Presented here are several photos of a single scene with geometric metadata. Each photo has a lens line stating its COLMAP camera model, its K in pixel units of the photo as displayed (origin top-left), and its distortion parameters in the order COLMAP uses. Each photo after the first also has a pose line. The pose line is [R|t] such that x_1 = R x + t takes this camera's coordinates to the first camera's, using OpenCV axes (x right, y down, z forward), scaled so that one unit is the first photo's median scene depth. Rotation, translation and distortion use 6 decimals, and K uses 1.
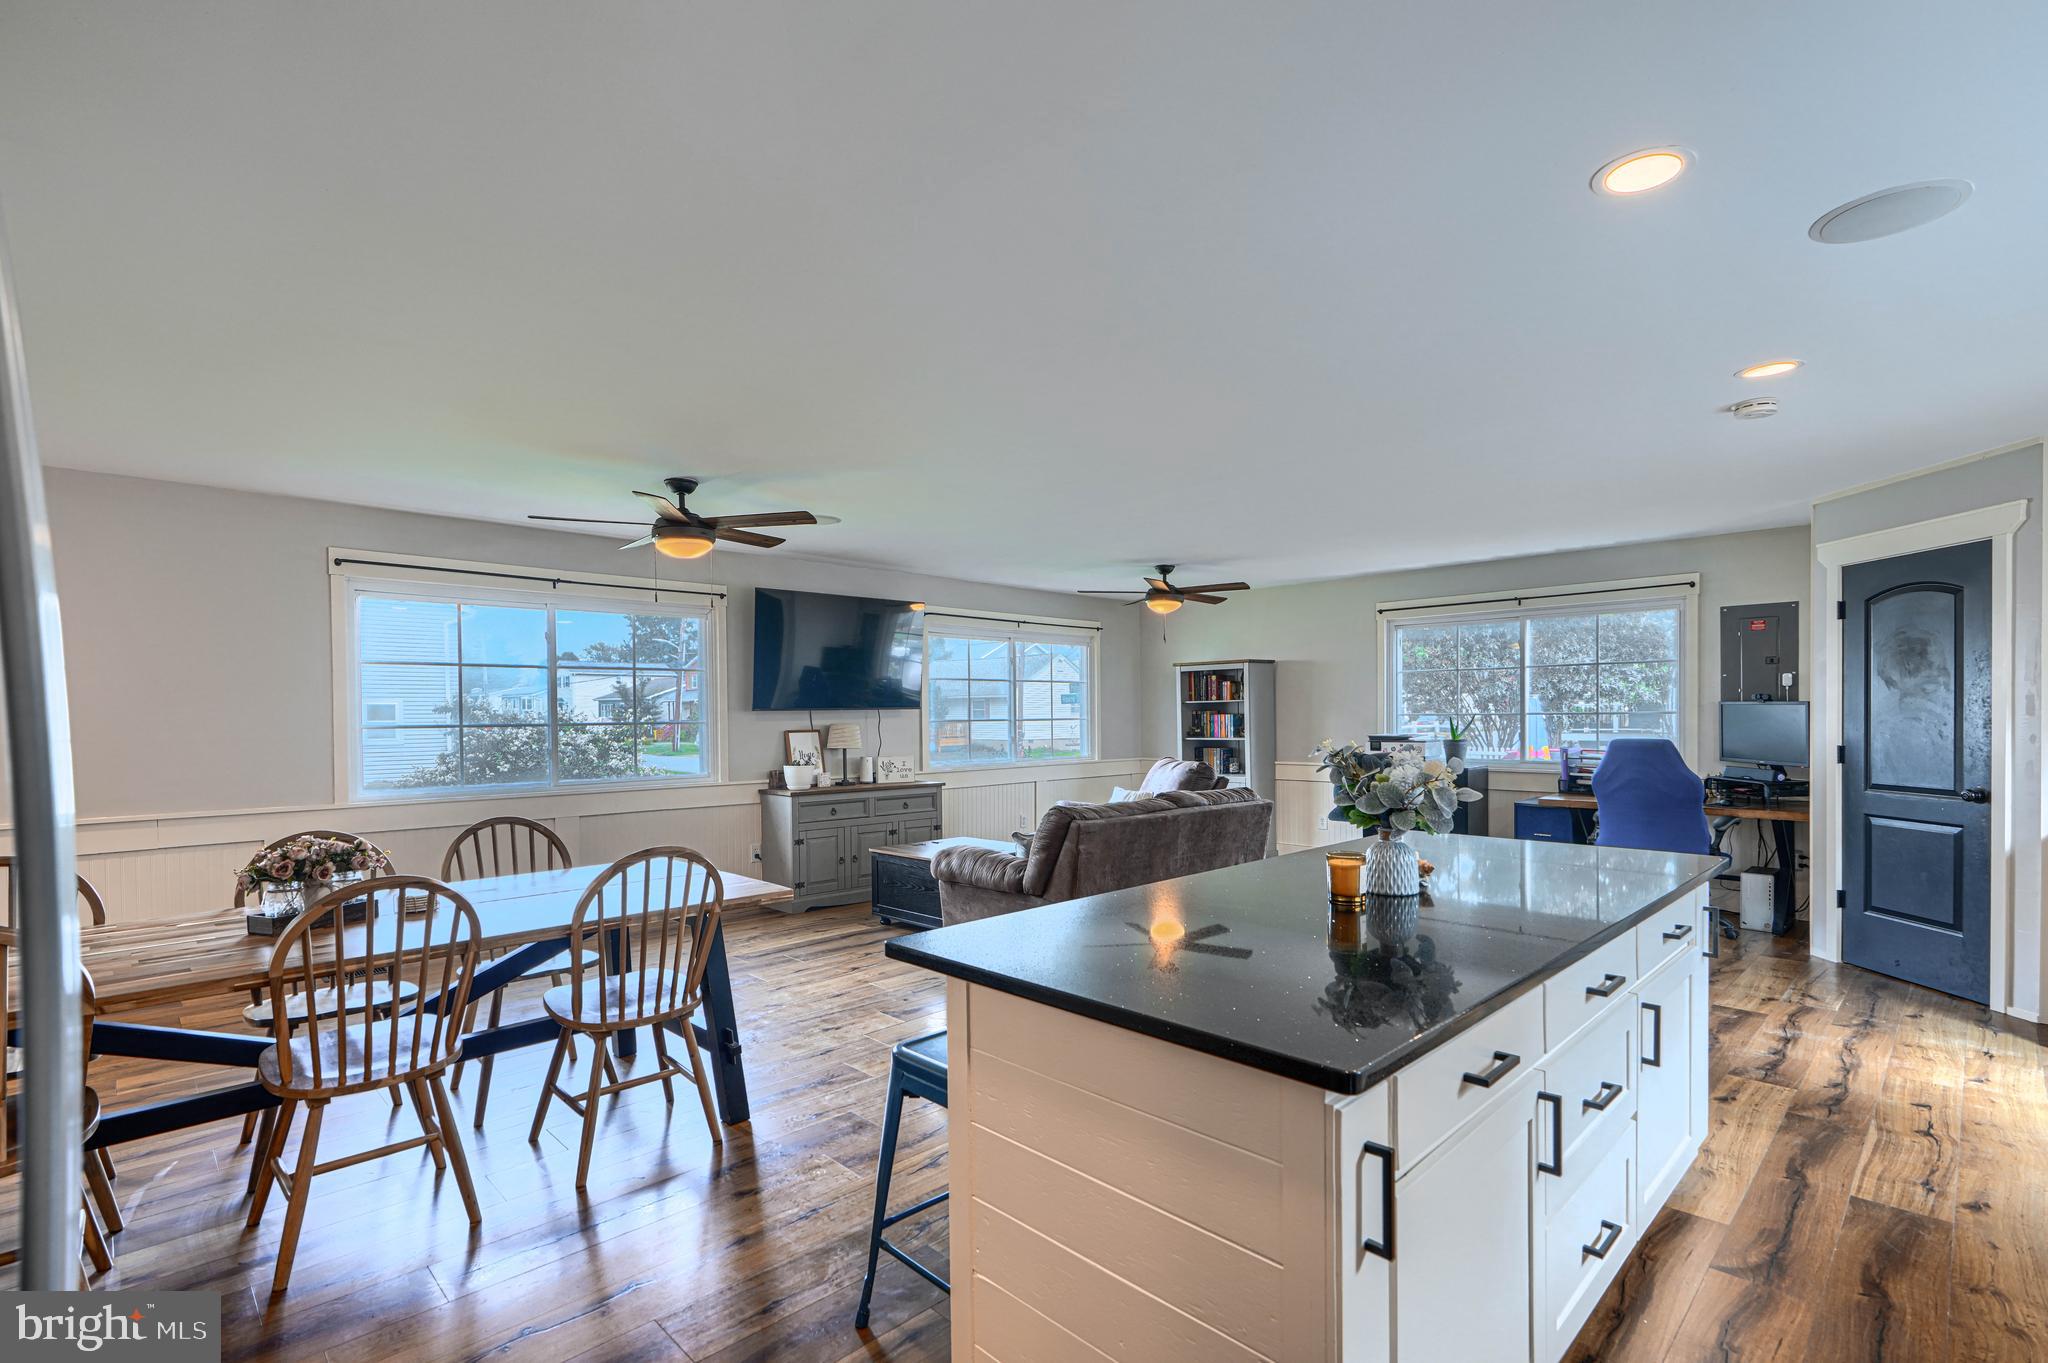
lens RADIAL K [[938.8, 0, 1005.5], [0, 938.8, 724.5], [0, 0, 1]] dist [-0.000541, -0.000158]
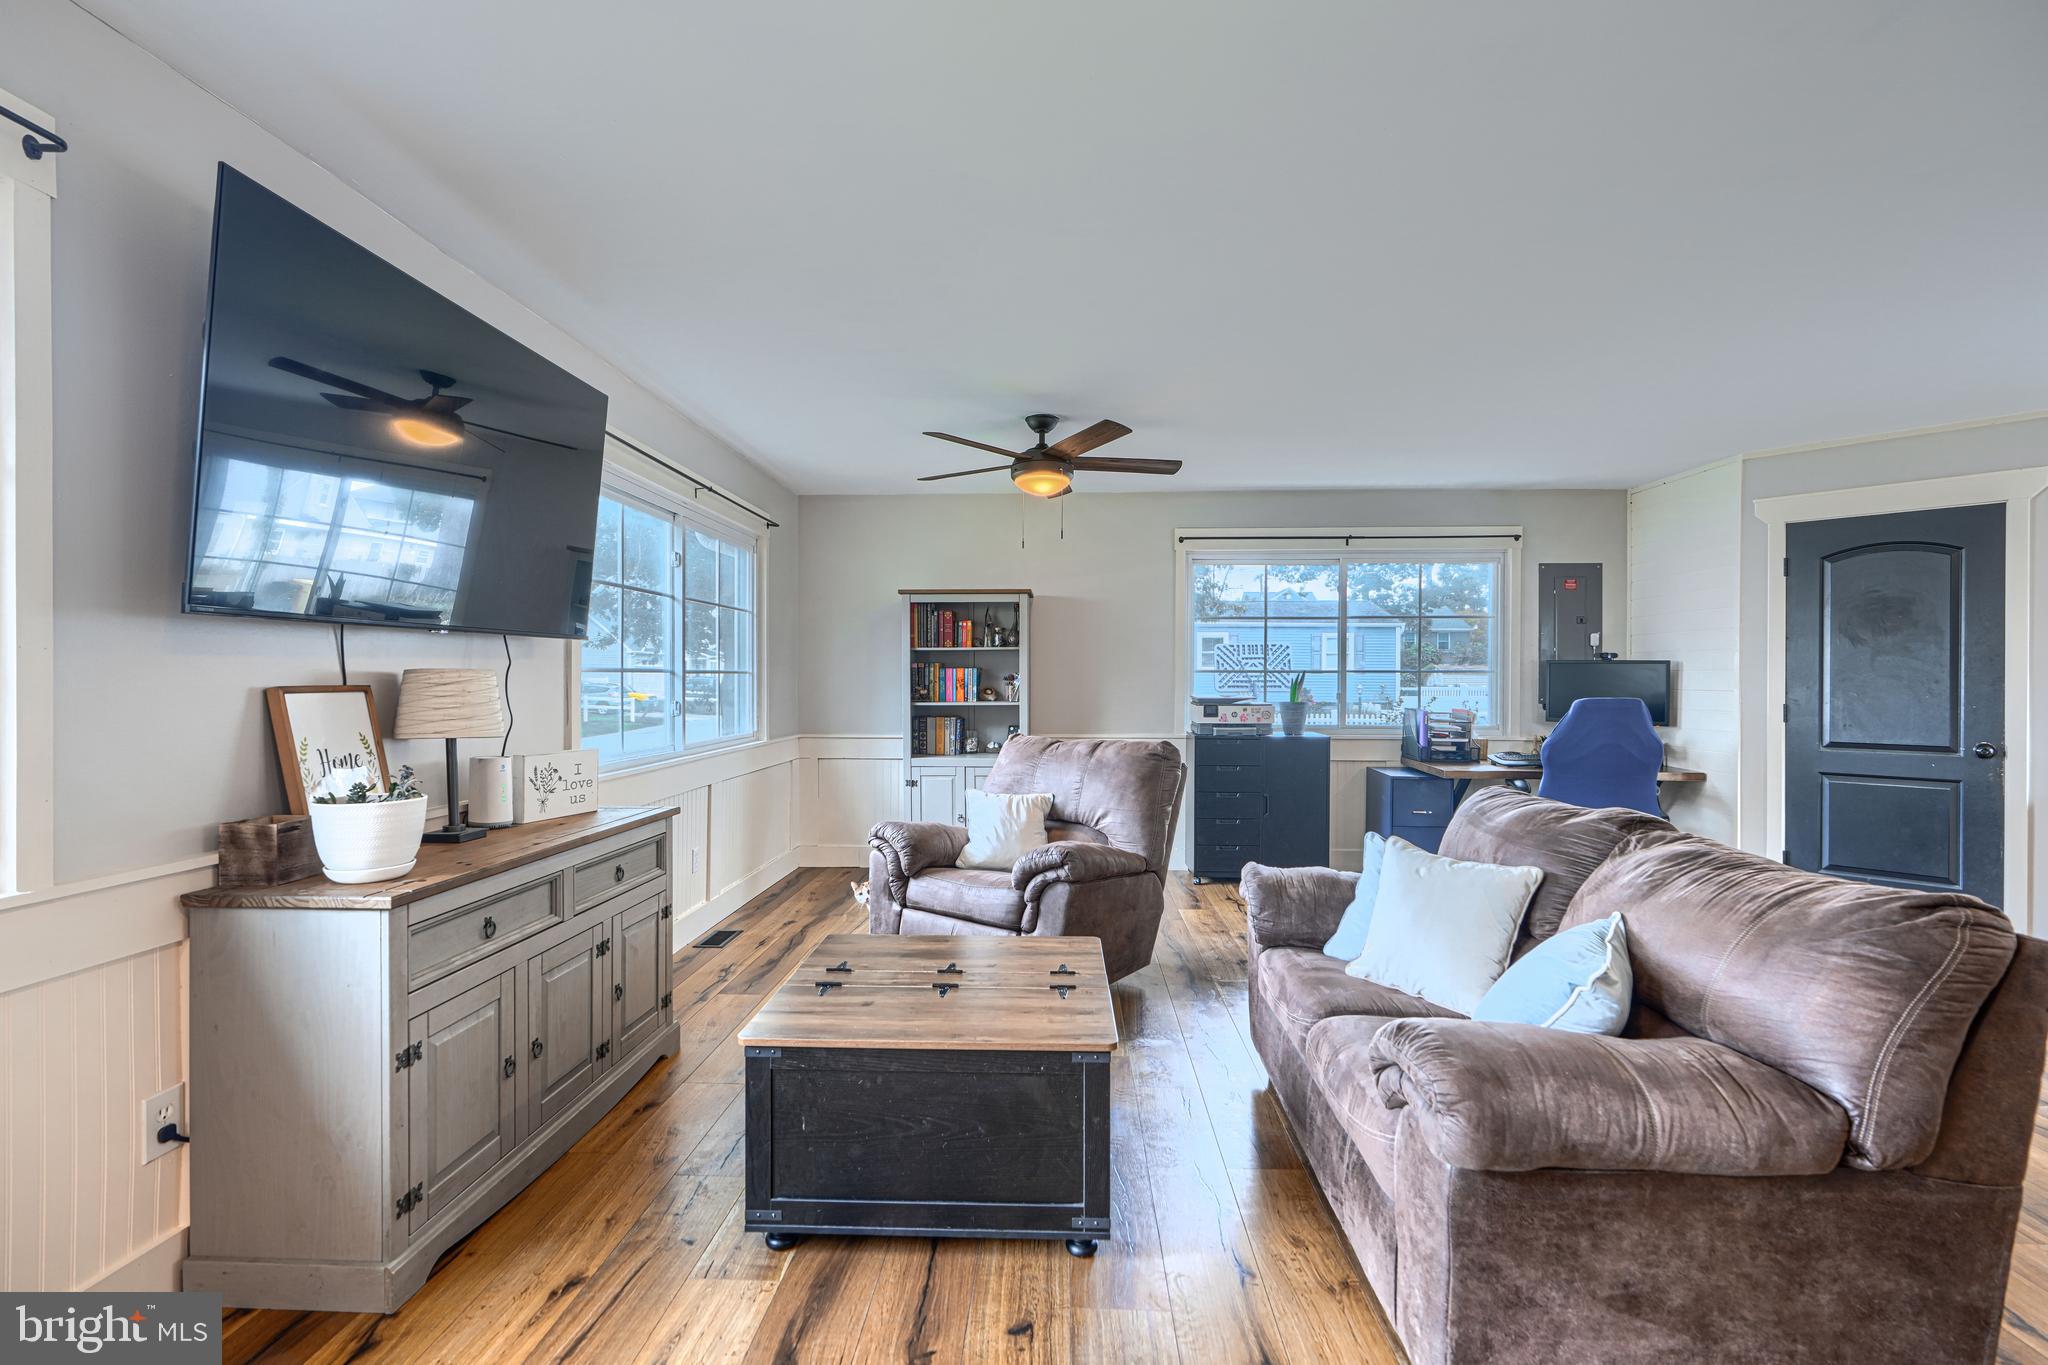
lens RADIAL K [[938.8, 0, 1034.7], [0, 938.8, 681.9], [0, 0, 1]] dist [-0.000541, -0.000158]
pose [[0.720809, 0.007942, 0.693088, -0.287790], [-0.001973, 0.999954, -0.009406, 0.007999], [-0.693131, 0.005413, 0.720792, 0.651754]]
